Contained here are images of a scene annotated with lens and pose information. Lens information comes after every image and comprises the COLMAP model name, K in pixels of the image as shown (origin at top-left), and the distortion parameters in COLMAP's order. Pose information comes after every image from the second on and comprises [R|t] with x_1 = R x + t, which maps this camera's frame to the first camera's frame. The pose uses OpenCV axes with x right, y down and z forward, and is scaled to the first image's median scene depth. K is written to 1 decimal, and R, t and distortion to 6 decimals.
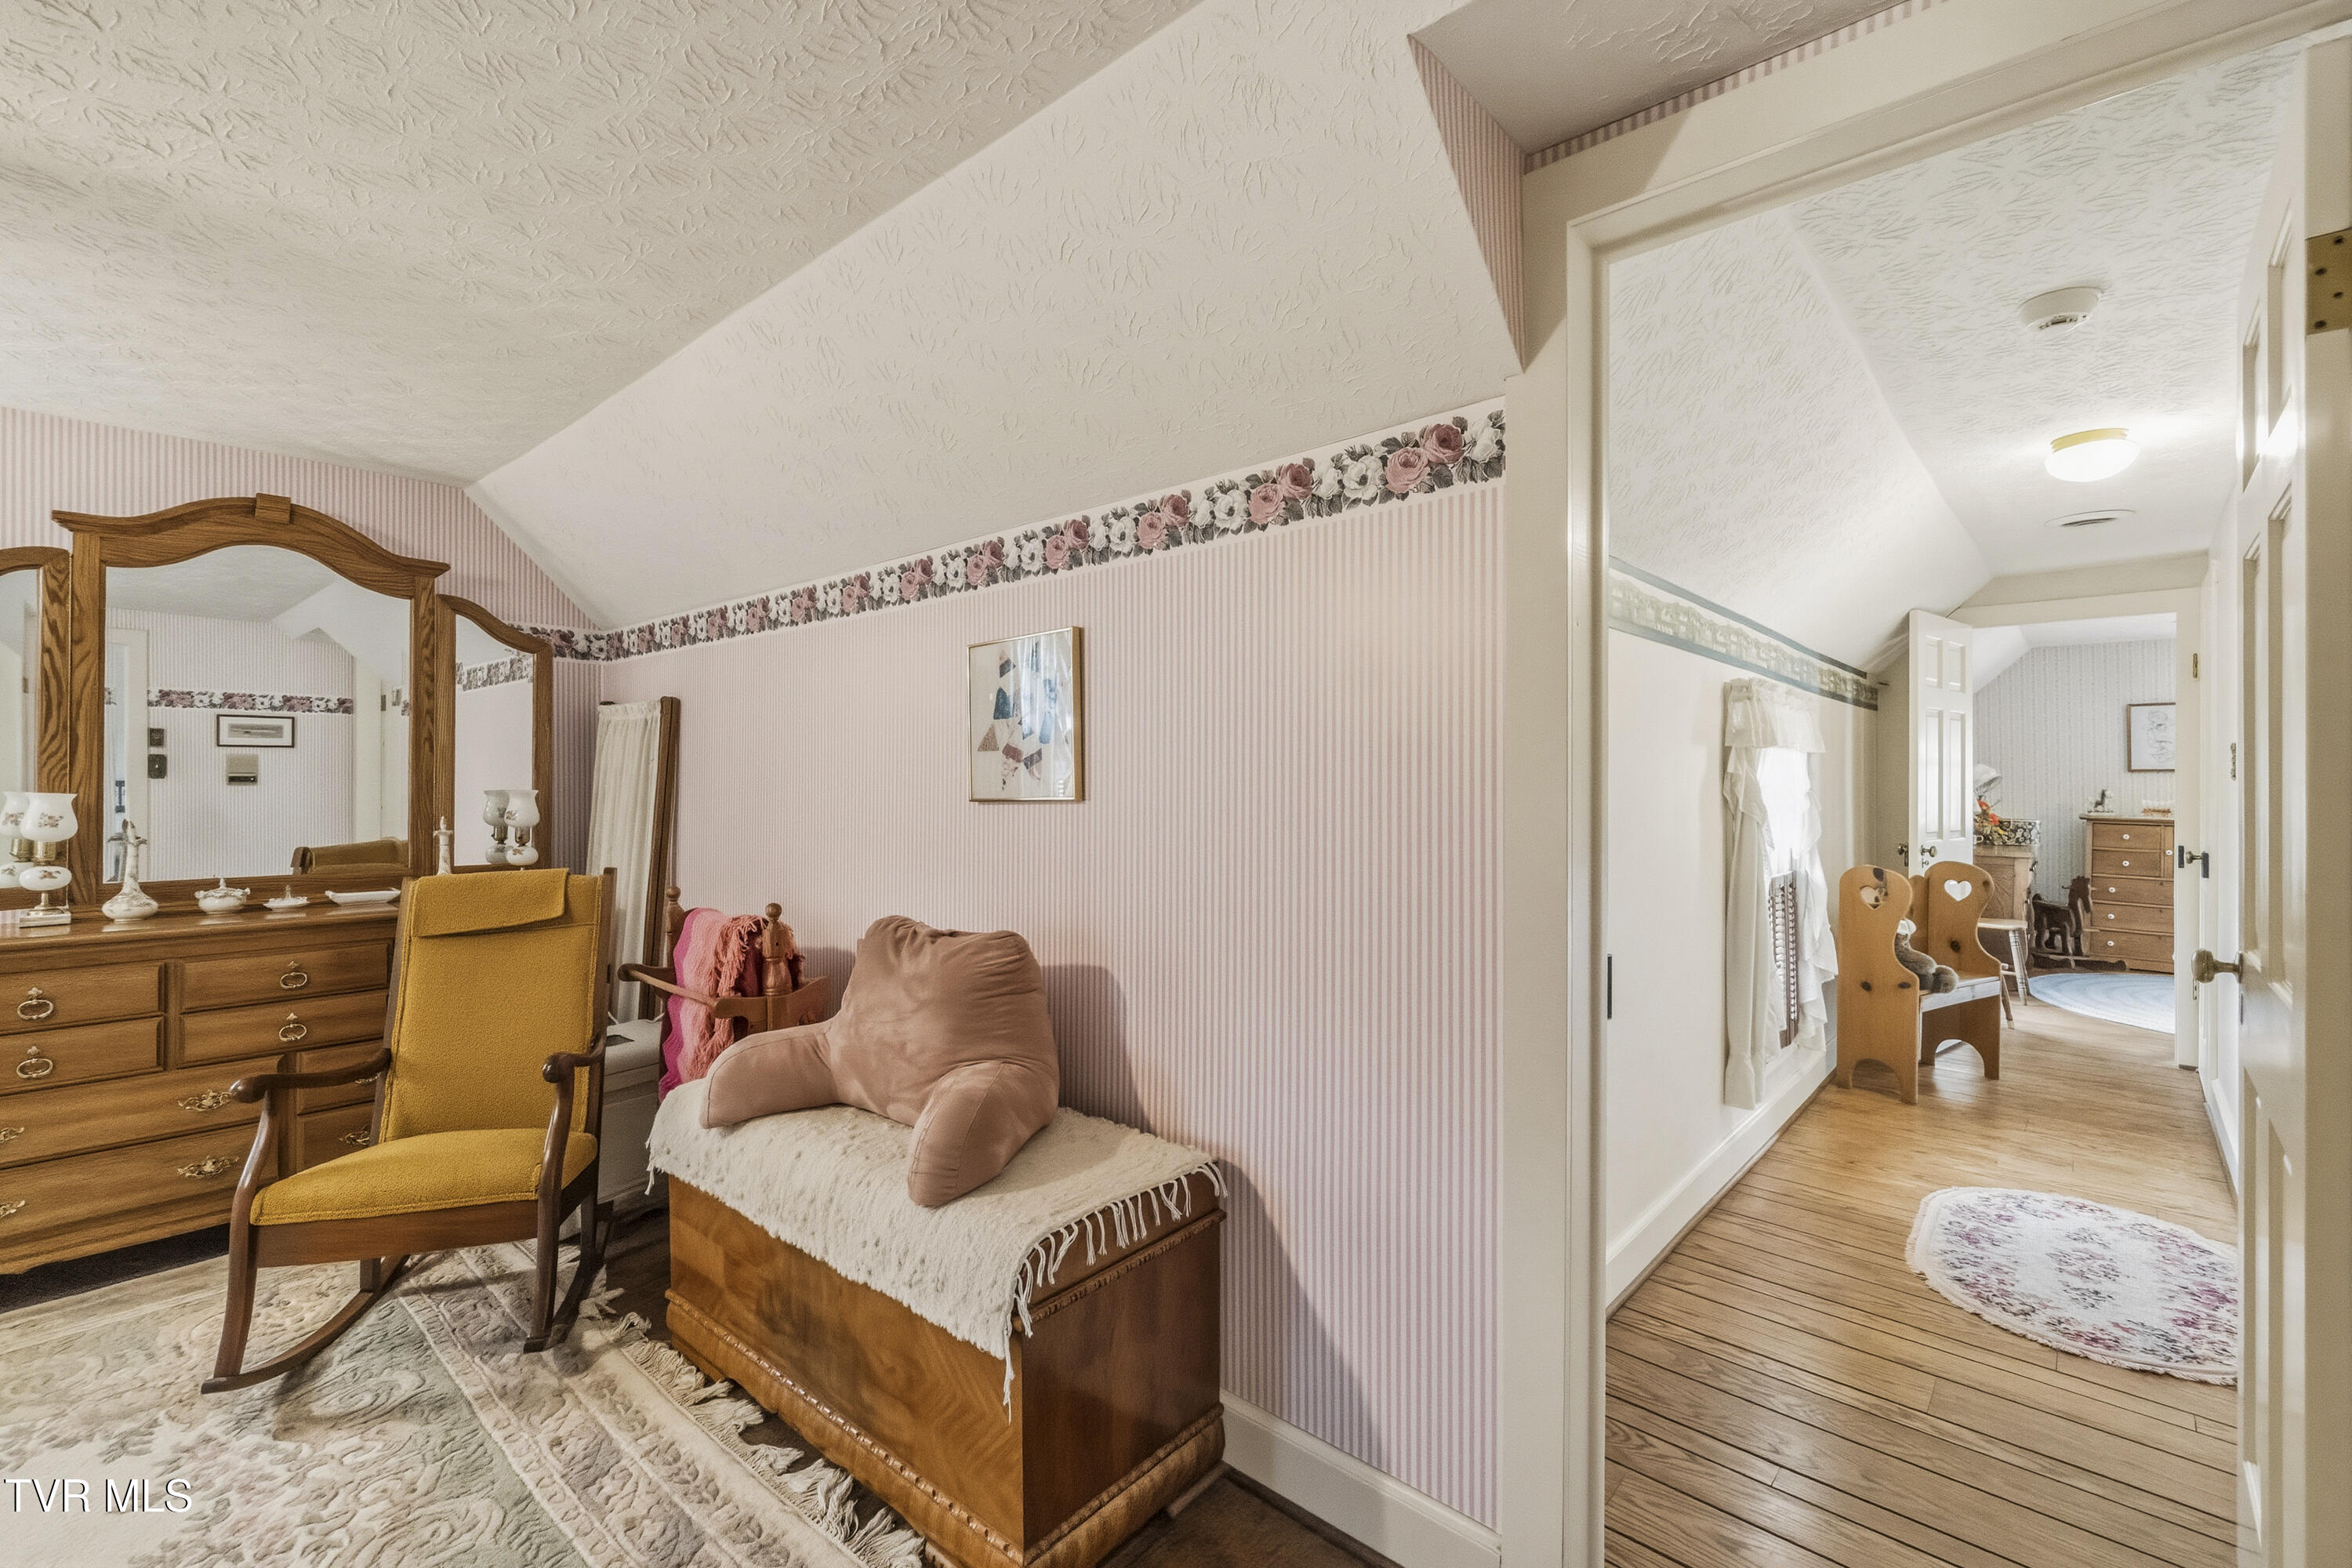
lens RADIAL K [[1020.7, 0, 1169.8], [0, 1020.7, 772.7], [0, 0, 1]] dist [-0.011225, 0.002195]
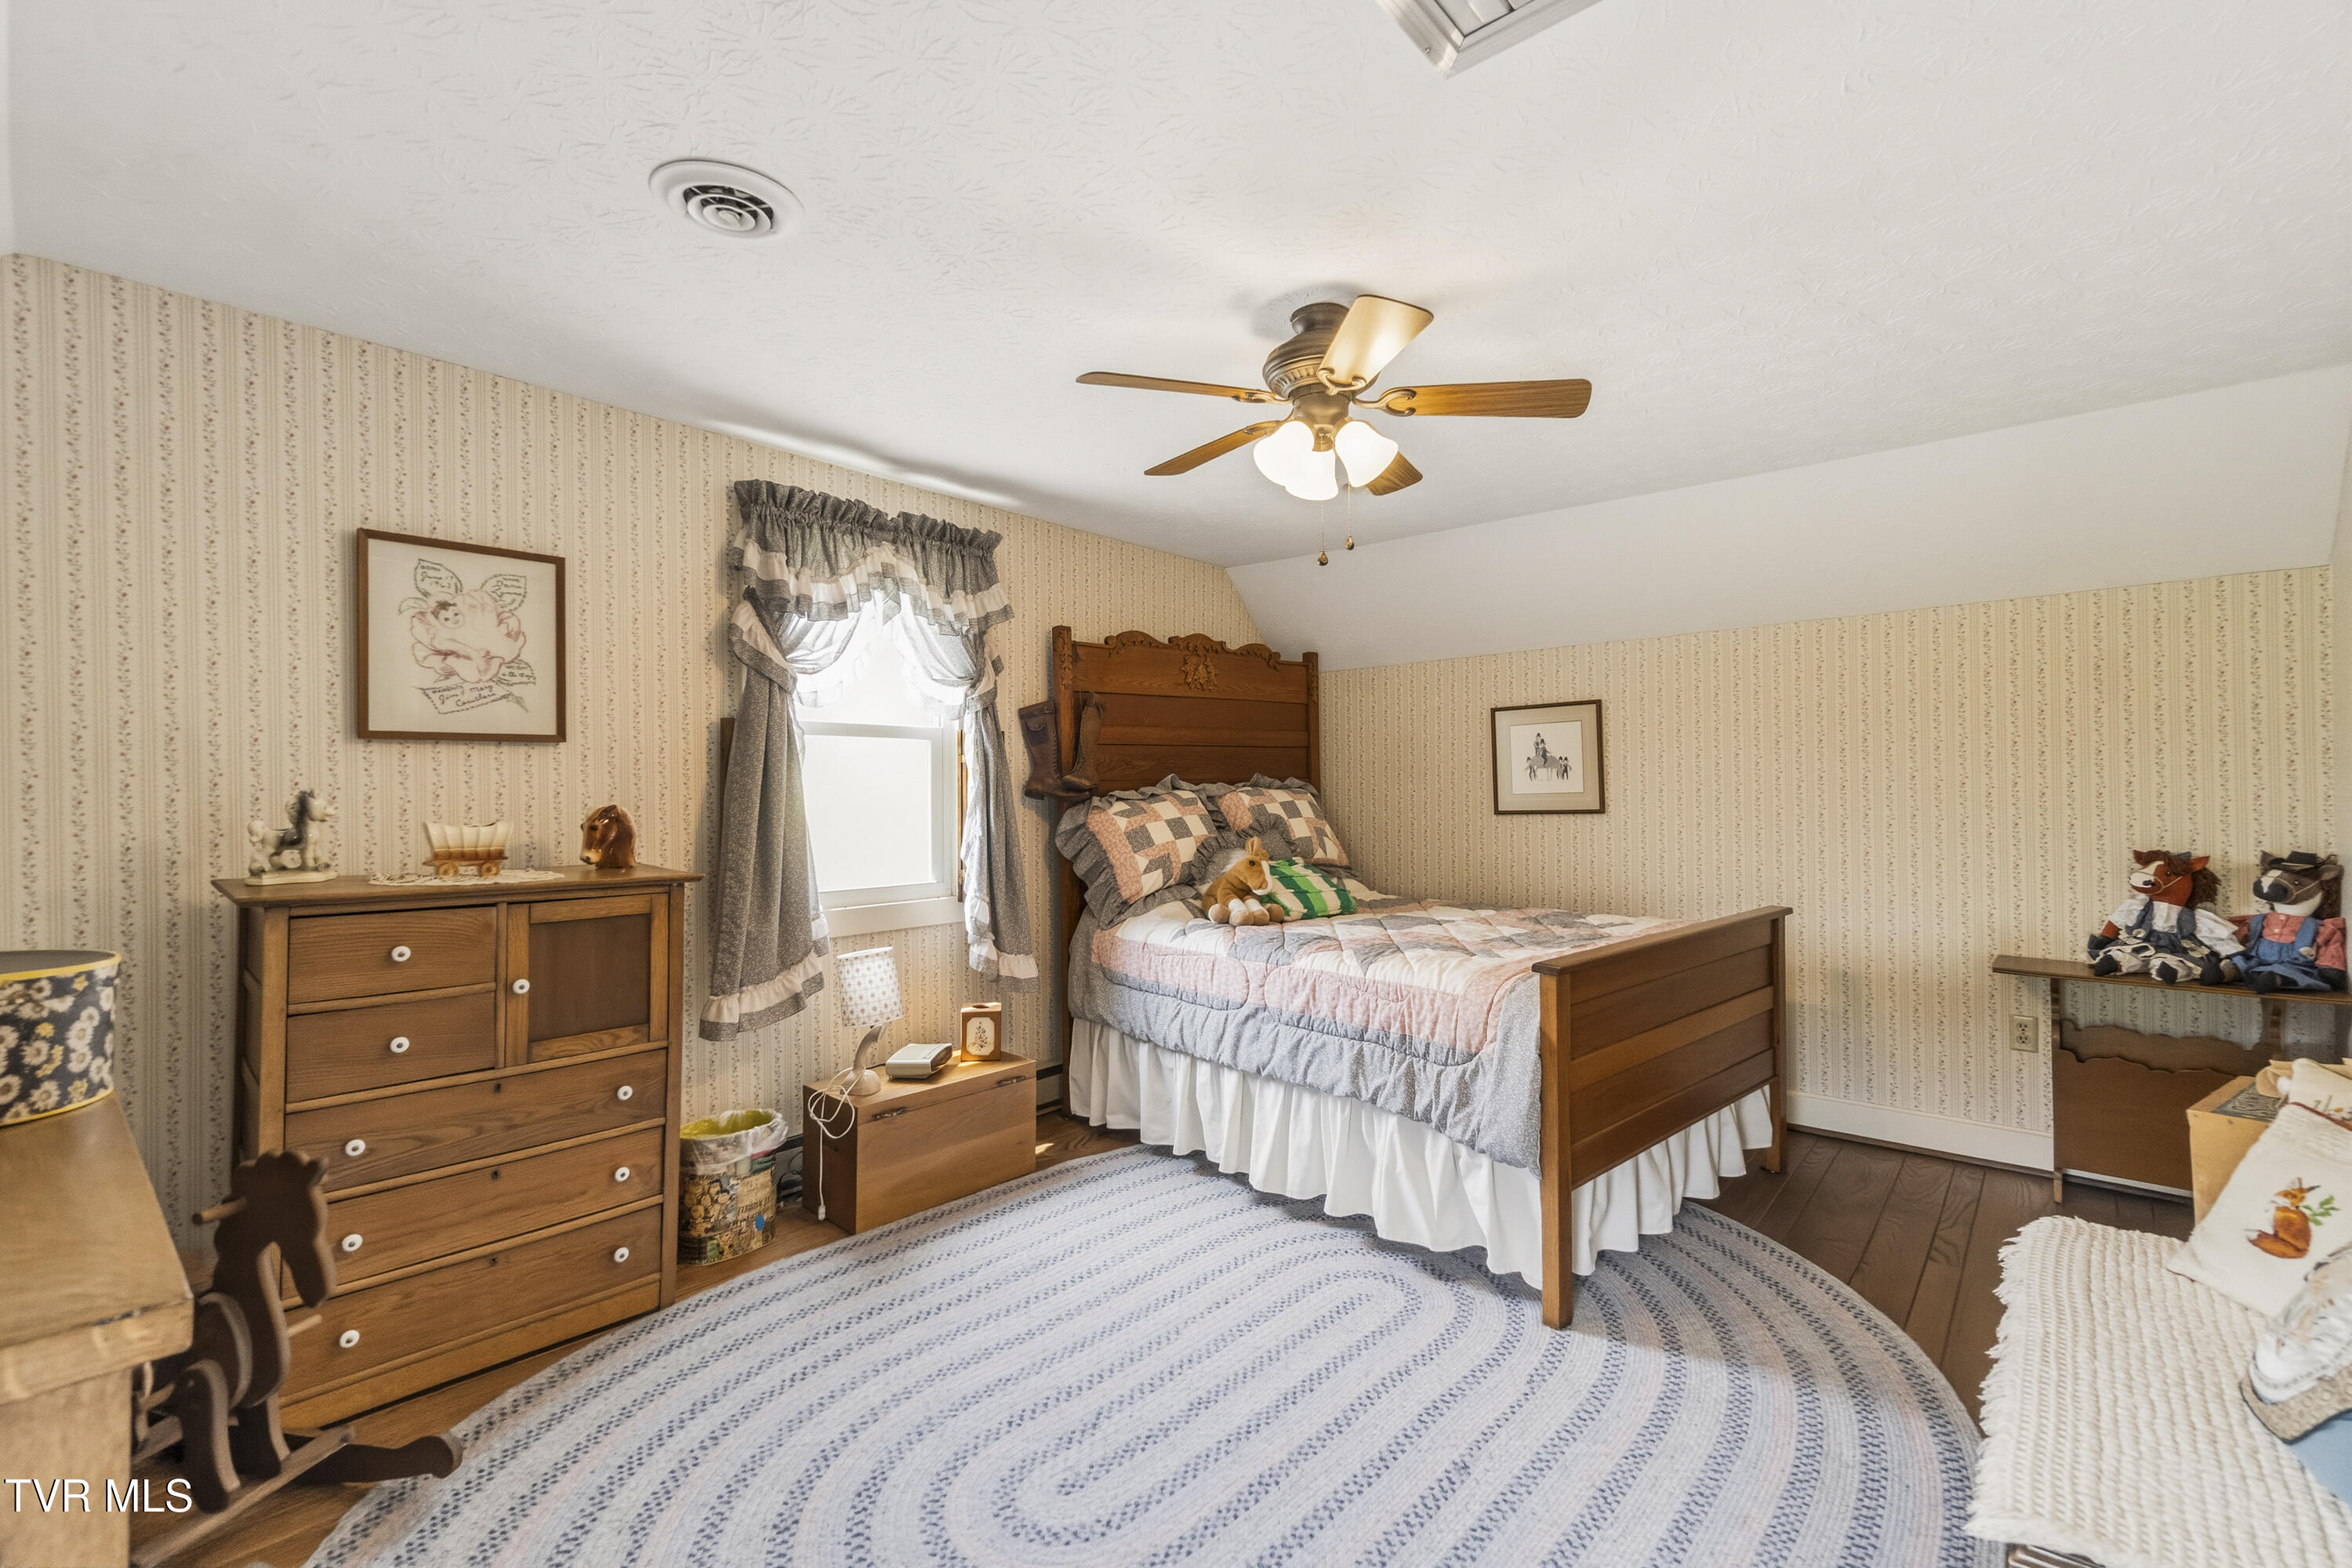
lens RADIAL K [[1020.7, 0, 1168.6], [0, 1020.7, 787.8], [0, 0, 1]] dist [-0.011225, 0.002195]
pose [[-0.017846, -0.002666, 0.999837, 0.638389], [0.000769, 0.999996, 0.002680, 0.014880], [-0.999840, 0.000817, -0.017844, 0.771266]]
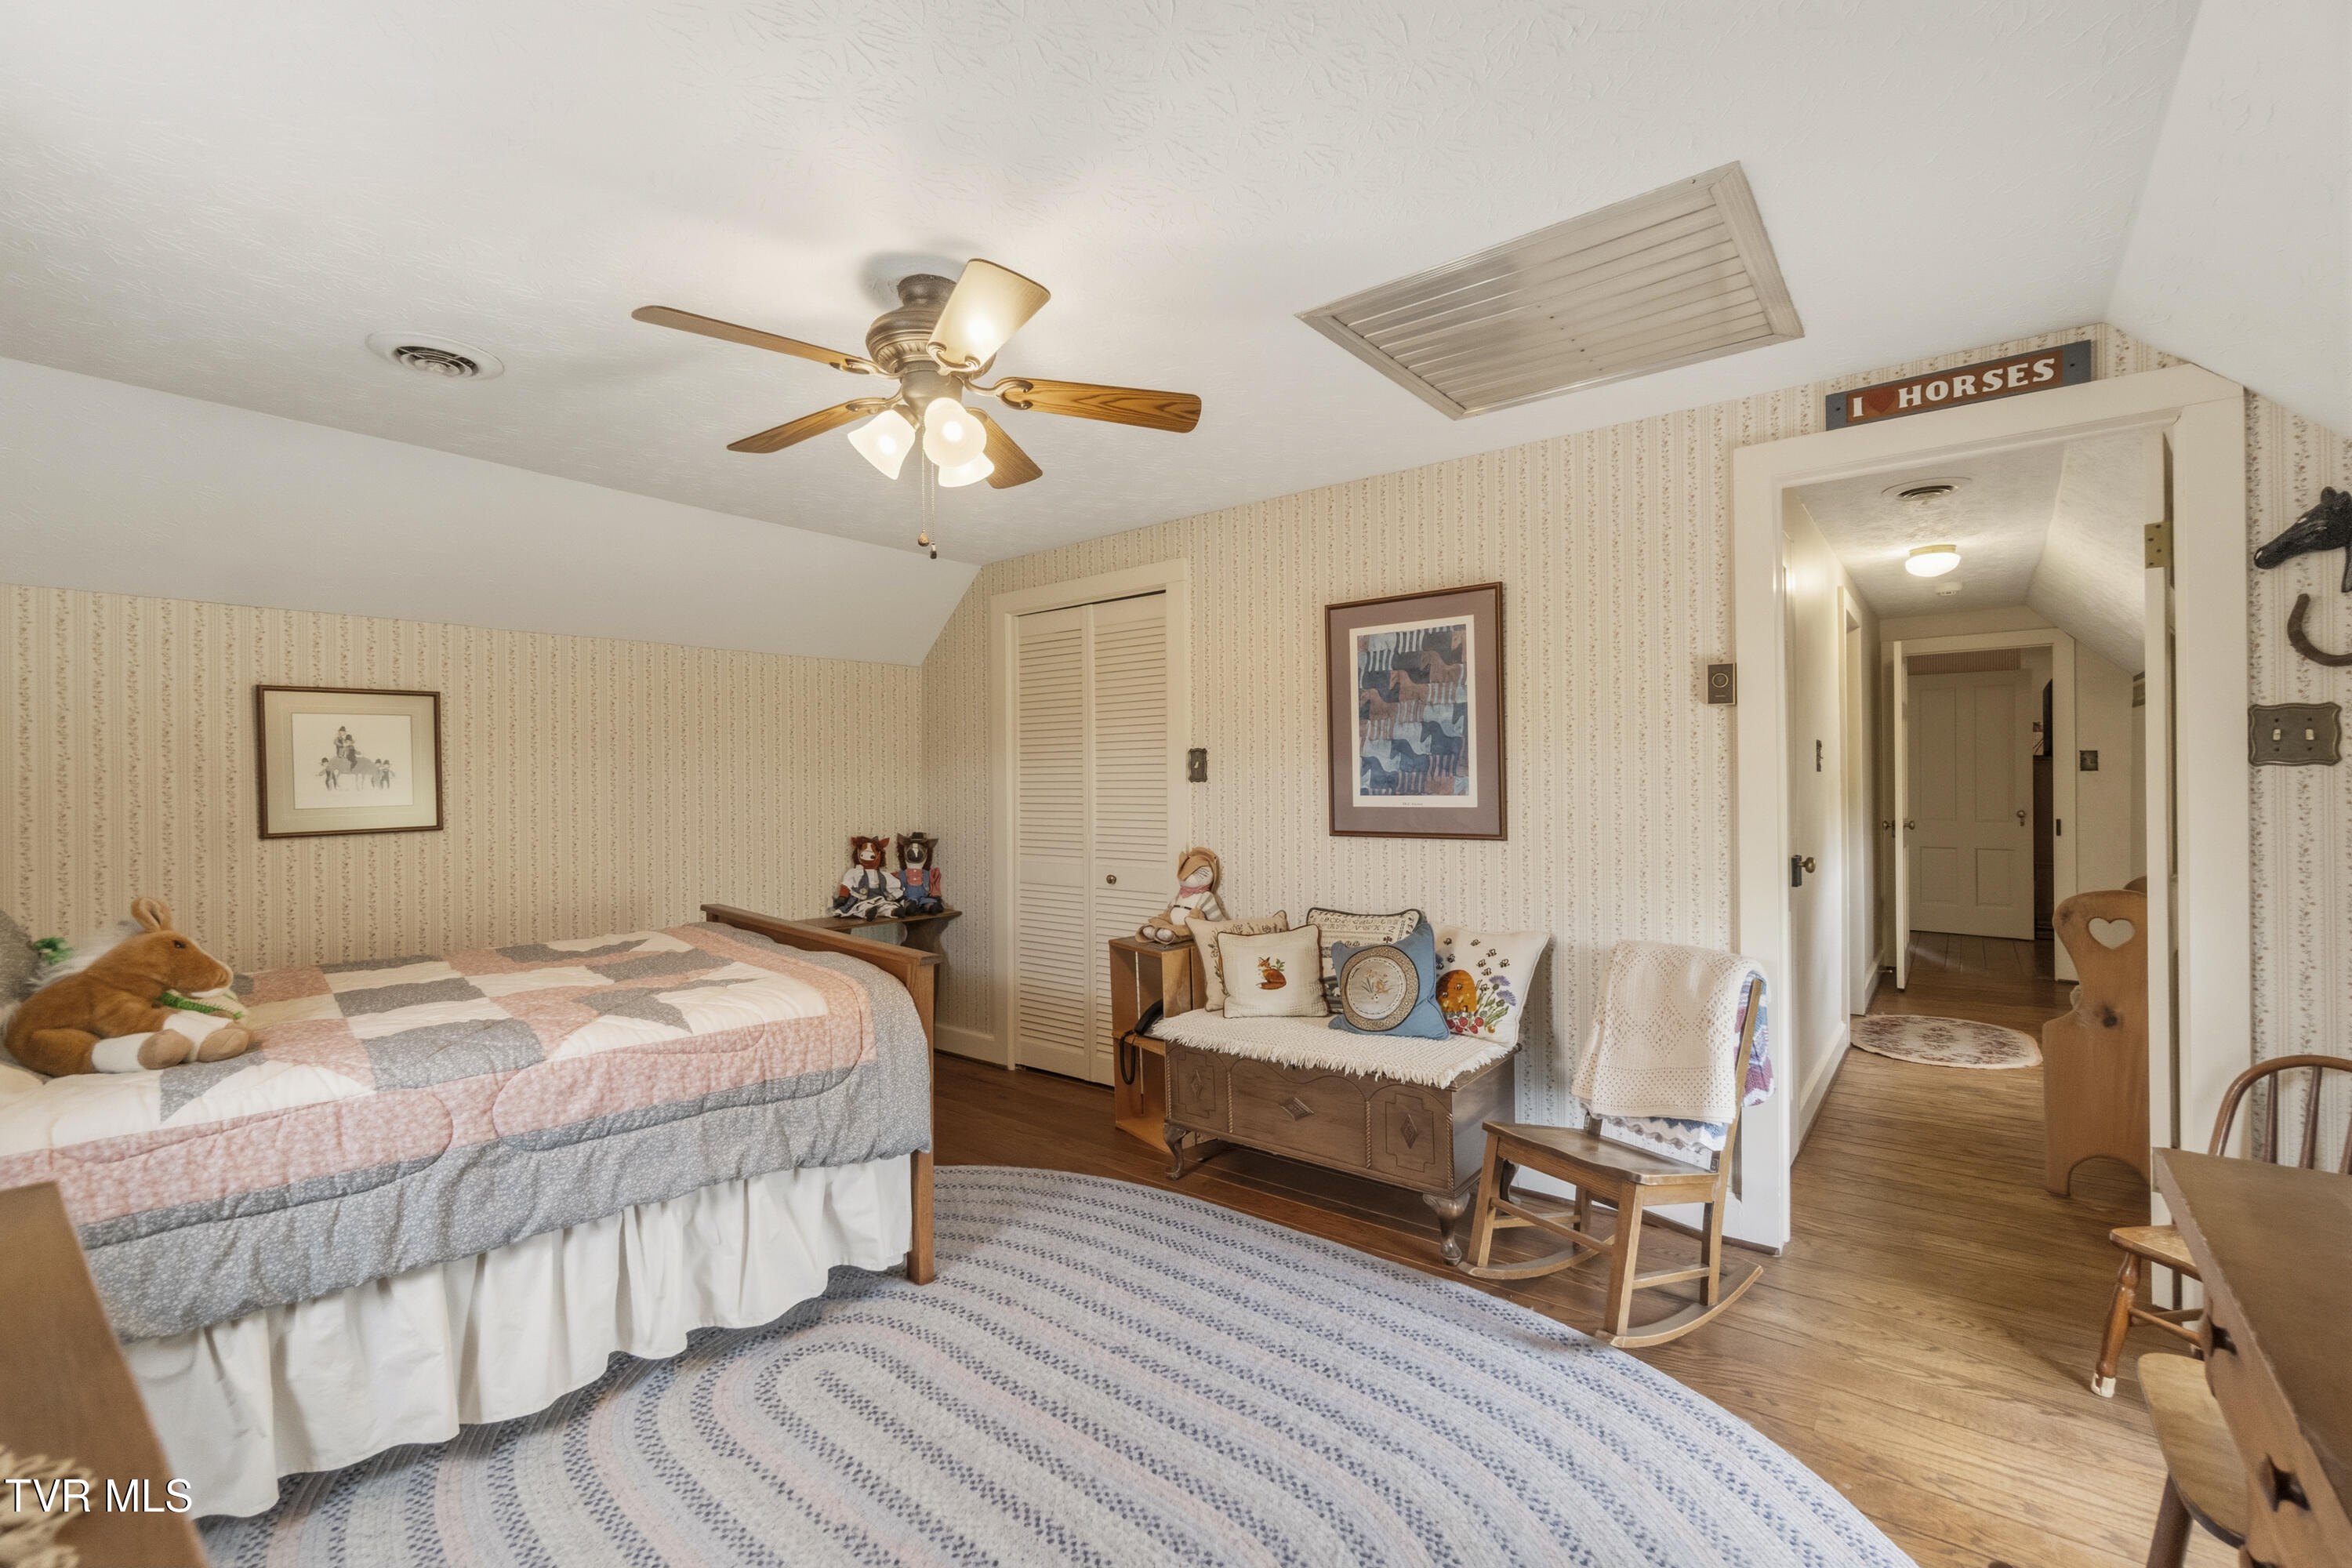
lens RADIAL K [[1020.7, 0, 1170.3], [0, 1020.7, 788.4], [0, 0, 1]] dist [-0.011225, 0.002195]
pose [[-0.997778, 0.005871, -0.066366, 1.087553], [0.005784, 0.999982, 0.001510, 0.011708], [0.066374, 0.001123, -0.997794, 1.181641]]
